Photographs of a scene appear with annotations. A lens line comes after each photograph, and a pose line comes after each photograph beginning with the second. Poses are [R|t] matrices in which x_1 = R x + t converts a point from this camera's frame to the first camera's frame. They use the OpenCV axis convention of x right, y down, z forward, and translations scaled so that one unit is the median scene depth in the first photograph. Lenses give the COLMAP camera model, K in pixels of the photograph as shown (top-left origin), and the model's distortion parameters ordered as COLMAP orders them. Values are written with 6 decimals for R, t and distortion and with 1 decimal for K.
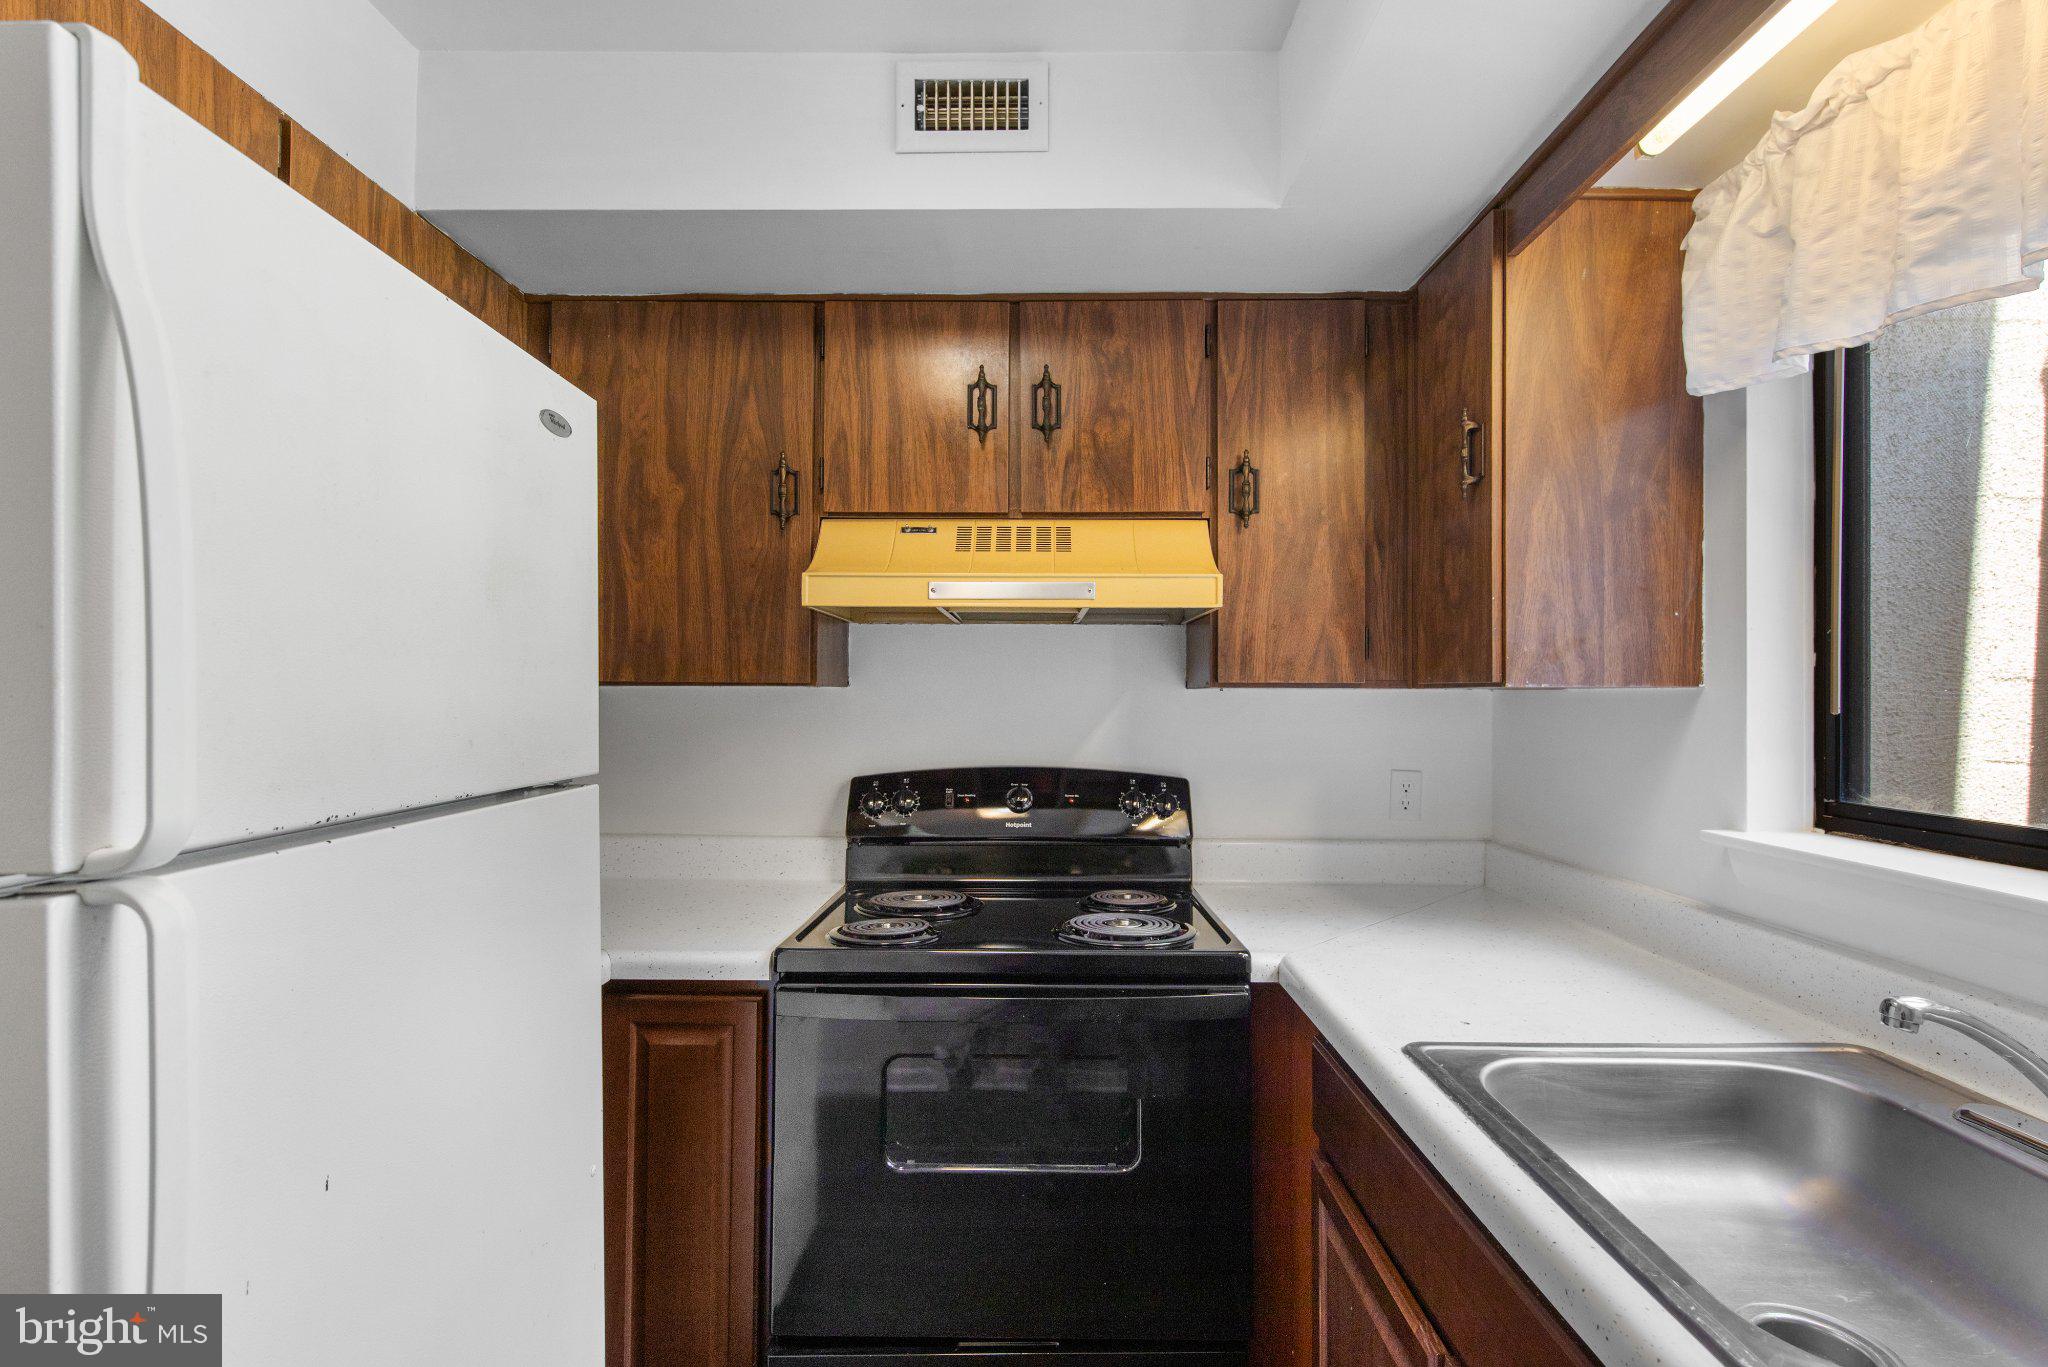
lens RADIAL K [[949.6, 0, 1030.1], [0, 949.6, 687.0], [0, 0, 1]] dist [0.000705, -0.000241]
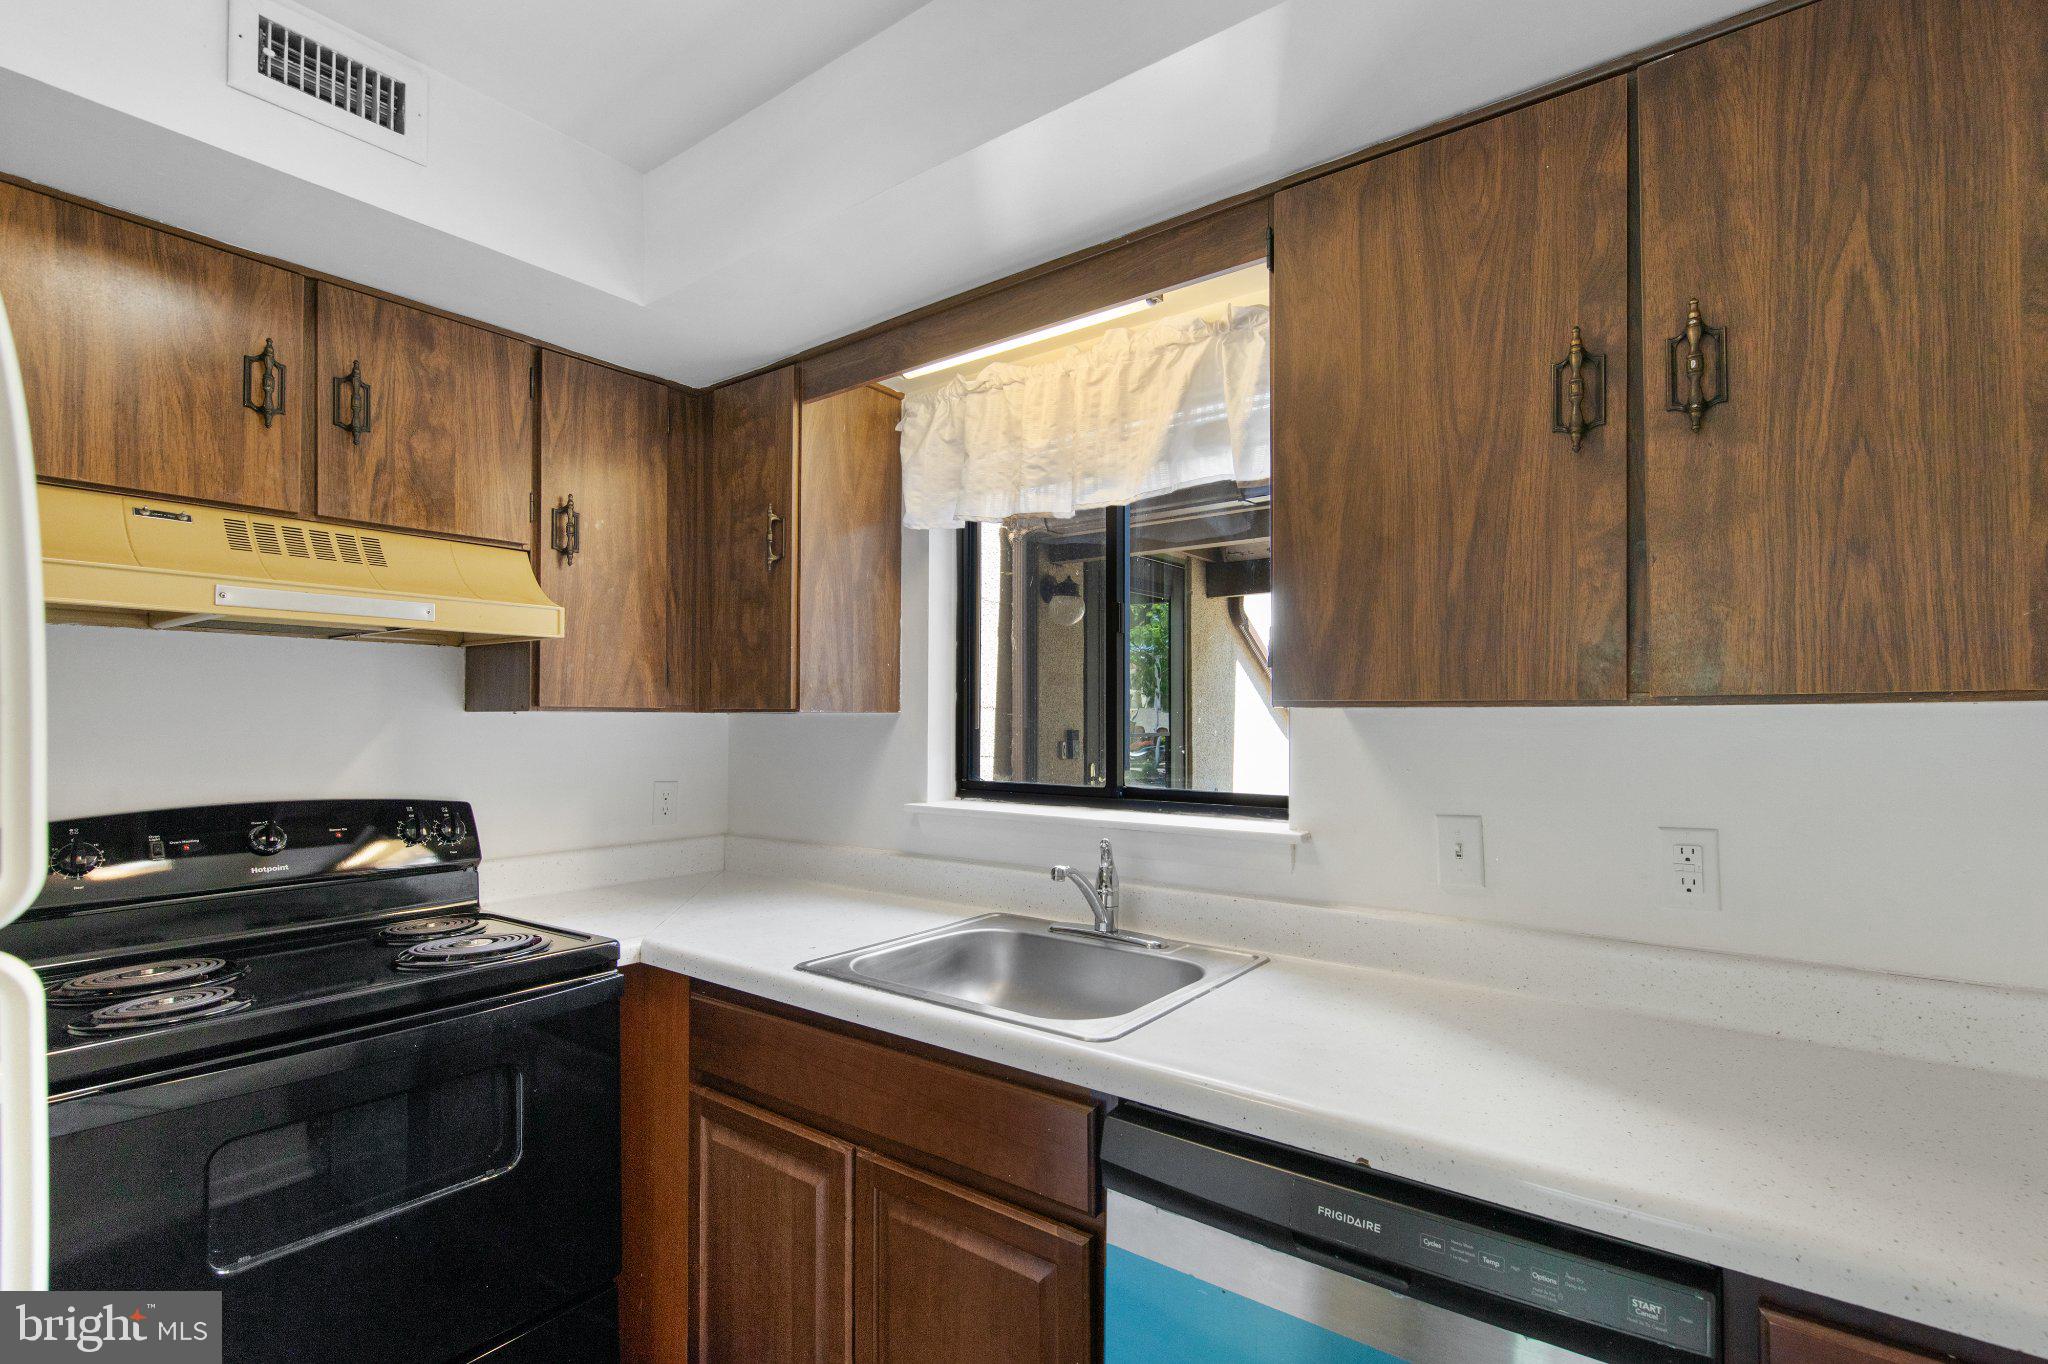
lens RADIAL K [[945.2, 0, 1027.2], [0, 945.2, 701.5], [0, 0, 1]] dist [0.007931, -0.000417]
pose [[0.600408, 0.012262, 0.799600, -0.363796], [-0.006698, 0.999924, -0.010305, -0.003262], [-0.799666, 0.000831, 0.600444, -0.084766]]
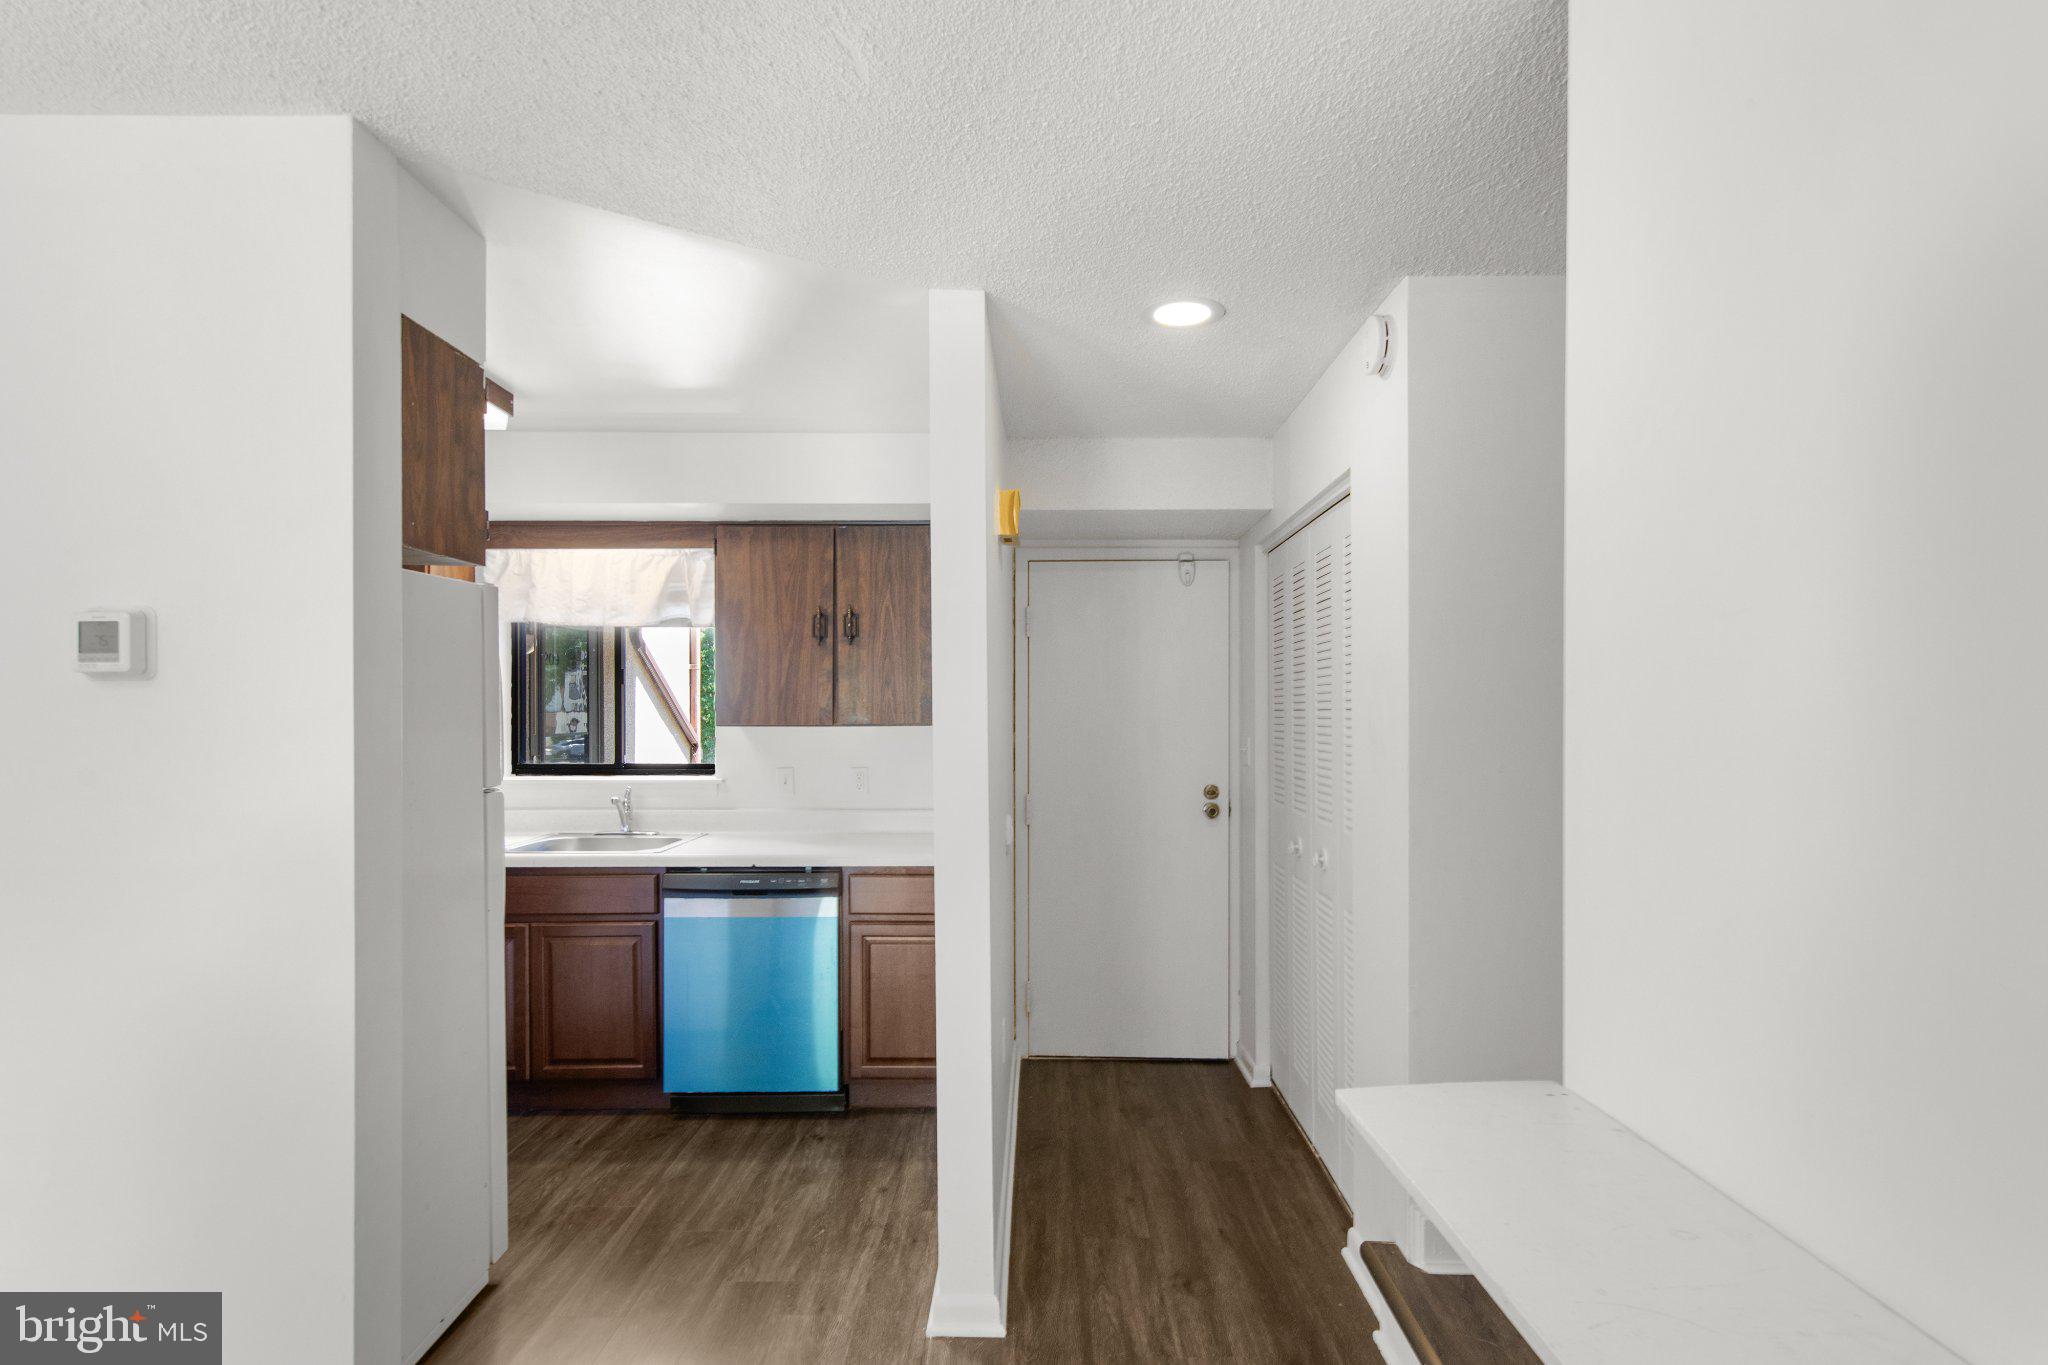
lens RADIAL K [[1011.5, 0, 1039.3], [0, 1011.5, 715.4], [0, 0, 1]] dist [0.006751, 0.000947]
pose [[-0.008953, -0.007131, 0.999934, -1.884575], [-0.008743, 0.999937, 0.007053, -0.056289], [-0.999922, -0.008679, -0.009014, -0.473492]]
